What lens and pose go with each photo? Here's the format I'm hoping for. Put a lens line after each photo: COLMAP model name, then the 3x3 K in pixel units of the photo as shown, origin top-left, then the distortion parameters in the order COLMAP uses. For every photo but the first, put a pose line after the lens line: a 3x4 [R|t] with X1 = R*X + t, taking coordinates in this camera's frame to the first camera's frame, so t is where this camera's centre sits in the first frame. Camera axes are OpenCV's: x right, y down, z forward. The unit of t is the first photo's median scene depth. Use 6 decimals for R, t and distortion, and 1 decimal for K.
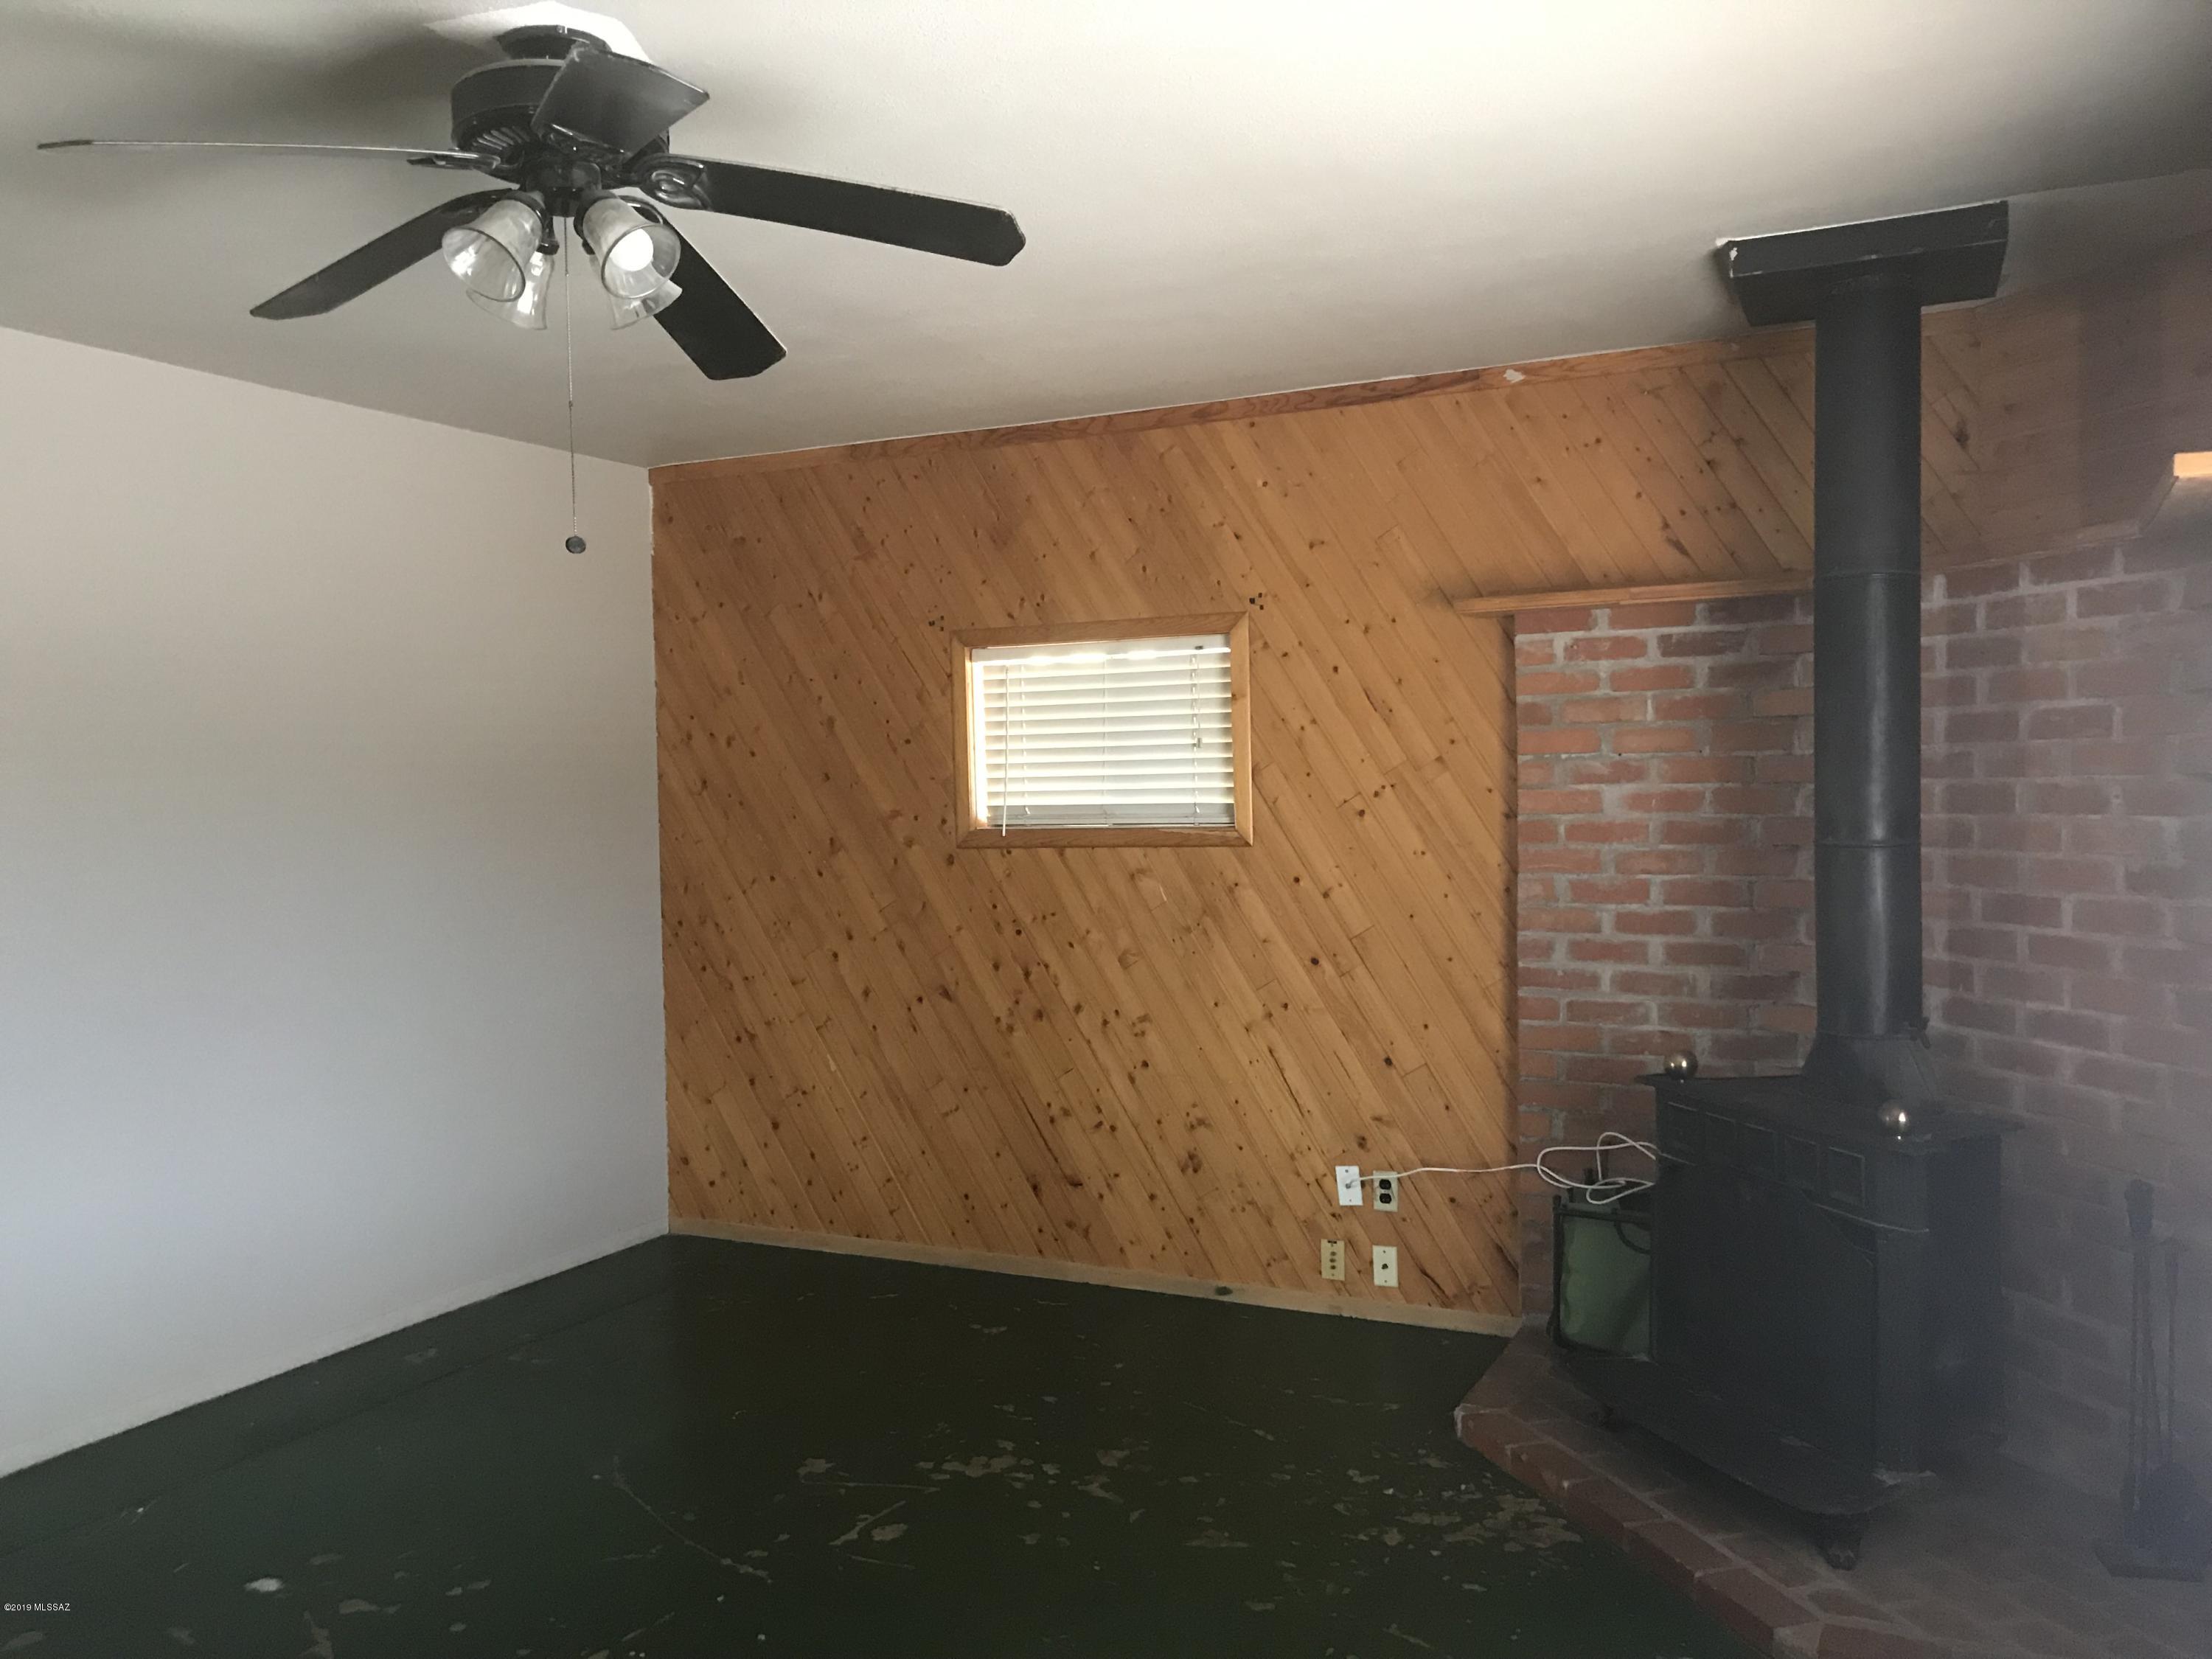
lens RADIAL K [[1847.6, 0, 1106.0], [0, 1847.6, 829.5], [0, 0, 1]] dist [0.148816, -0.219322]
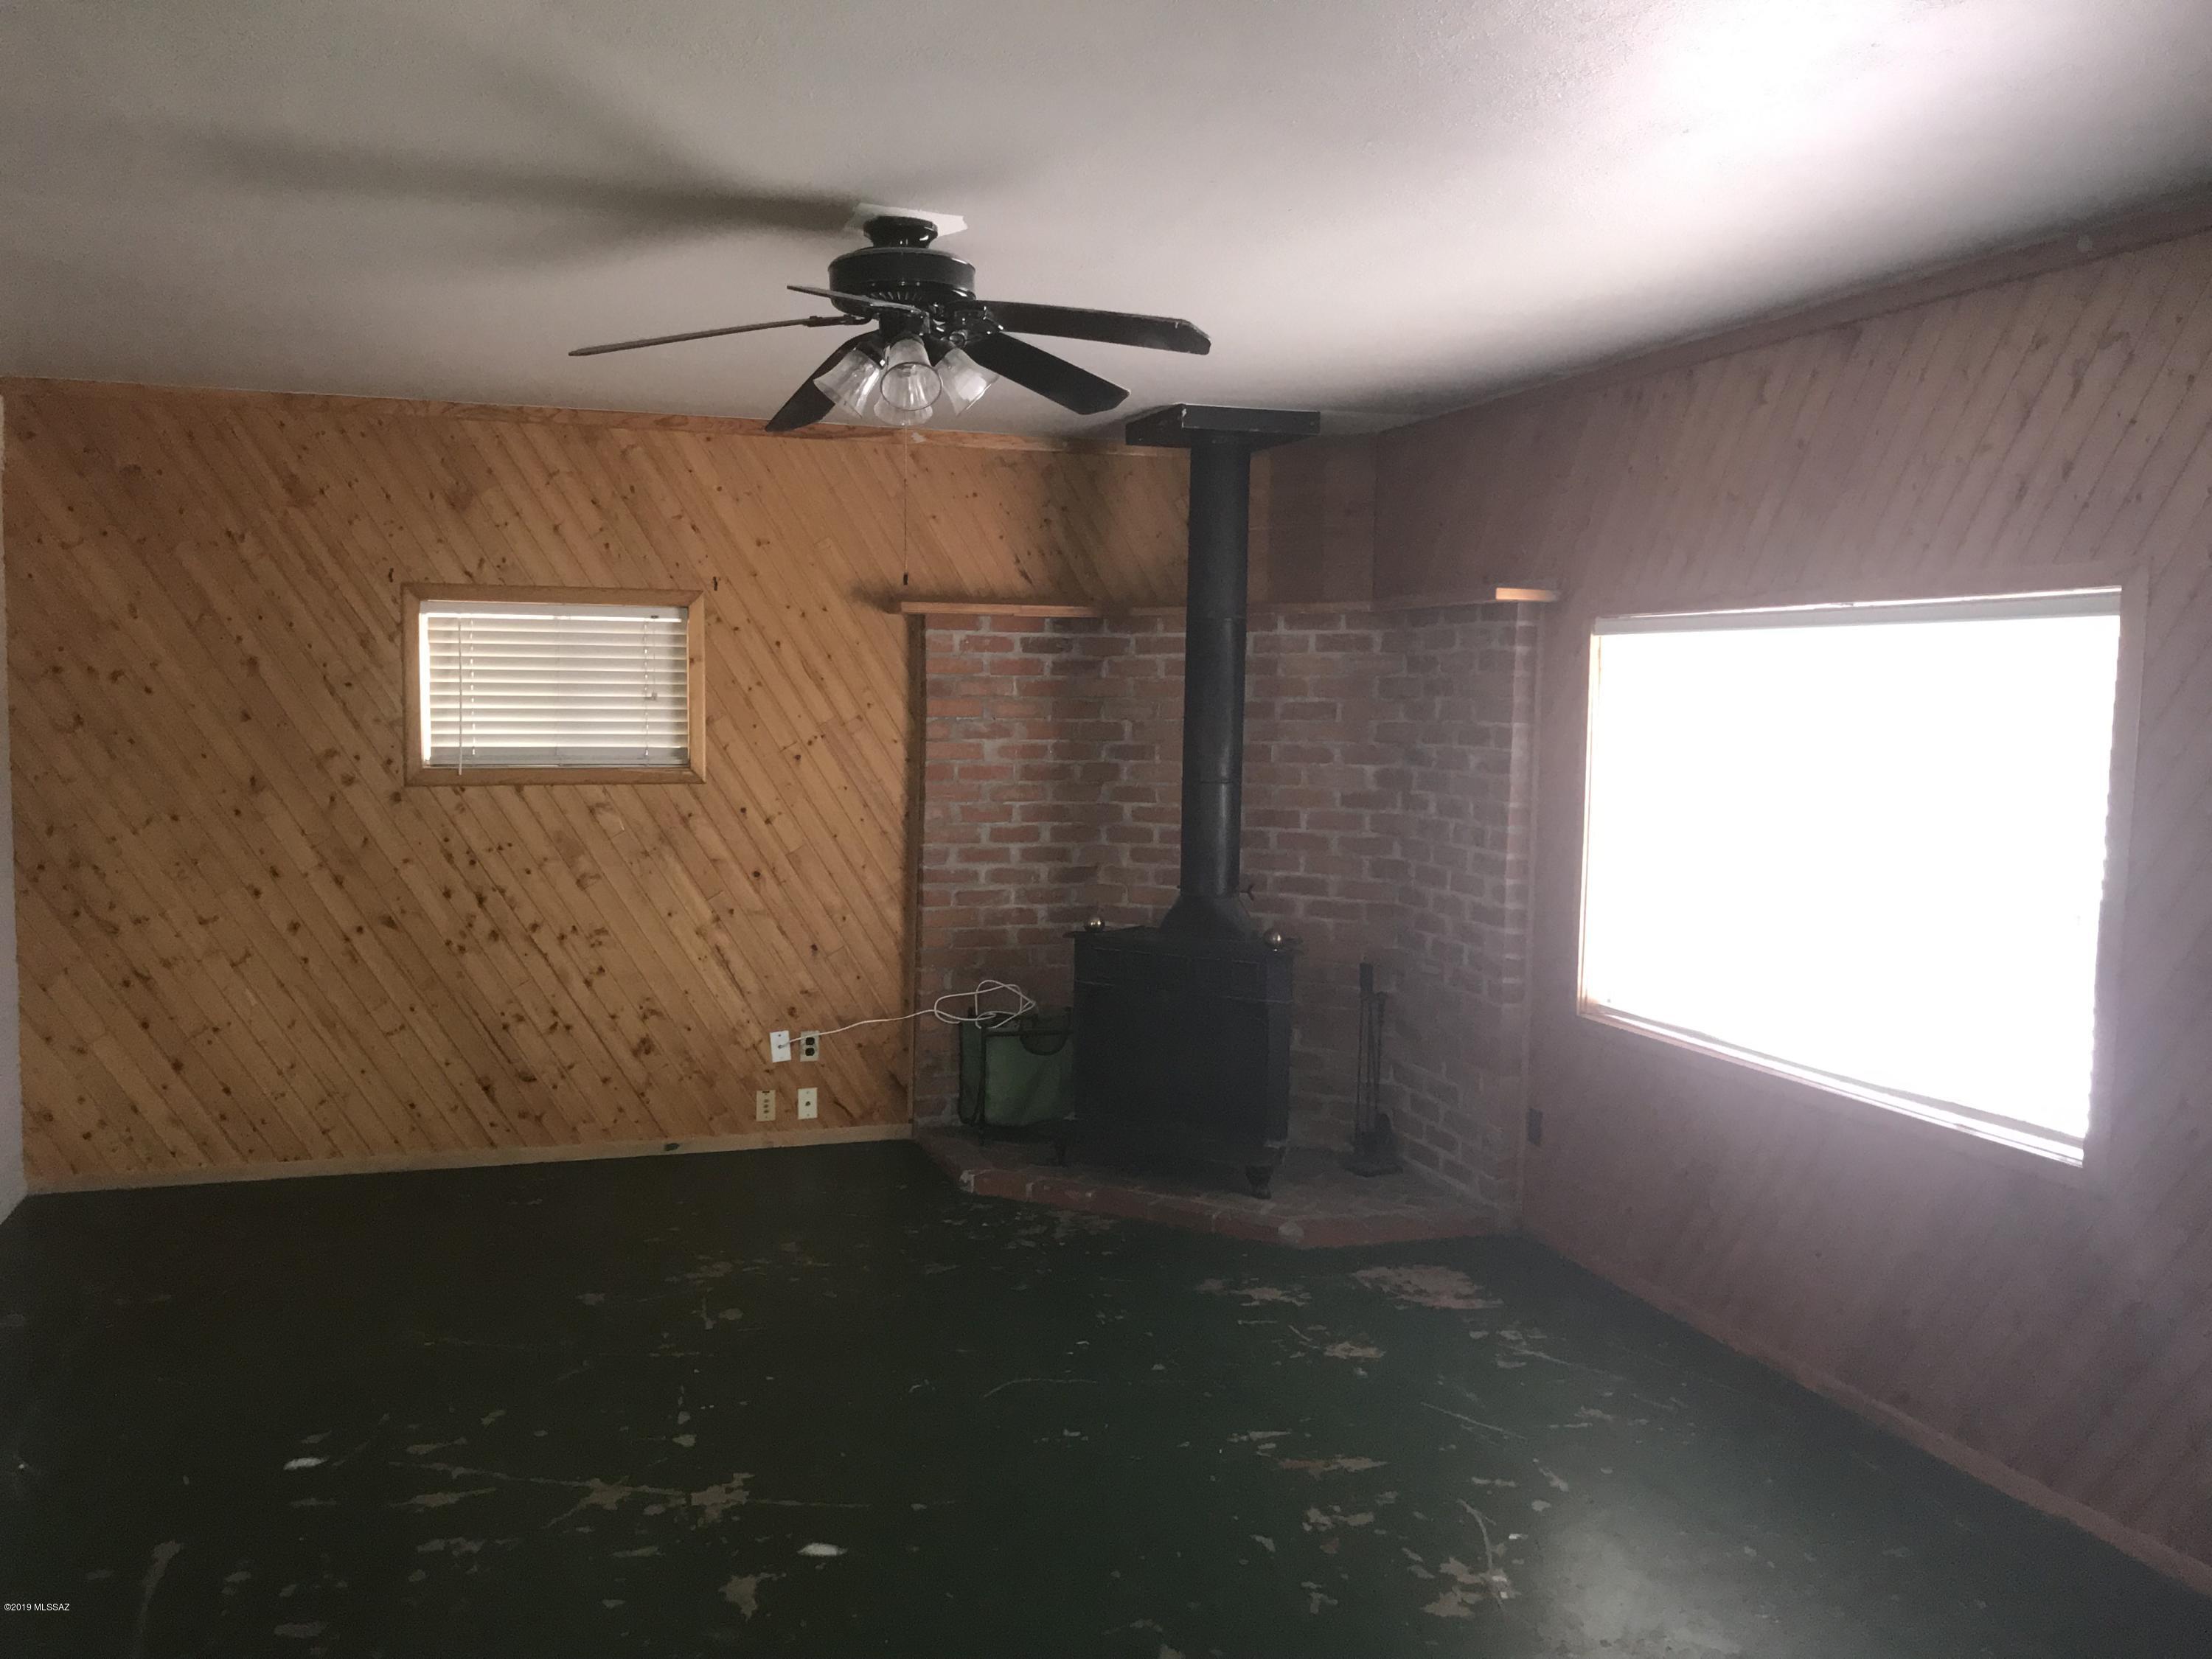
lens RADIAL K [[1803.2, 0, 1106.0], [0, 1803.2, 829.5], [0, 0, 1]] dist [0.257099, -0.514661]
pose [[0.723507, -0.024449, 0.689884, -0.576096], [-0.002377, 0.999278, 0.037906, -0.006988], [-0.690313, -0.029065, 0.722926, -0.063485]]
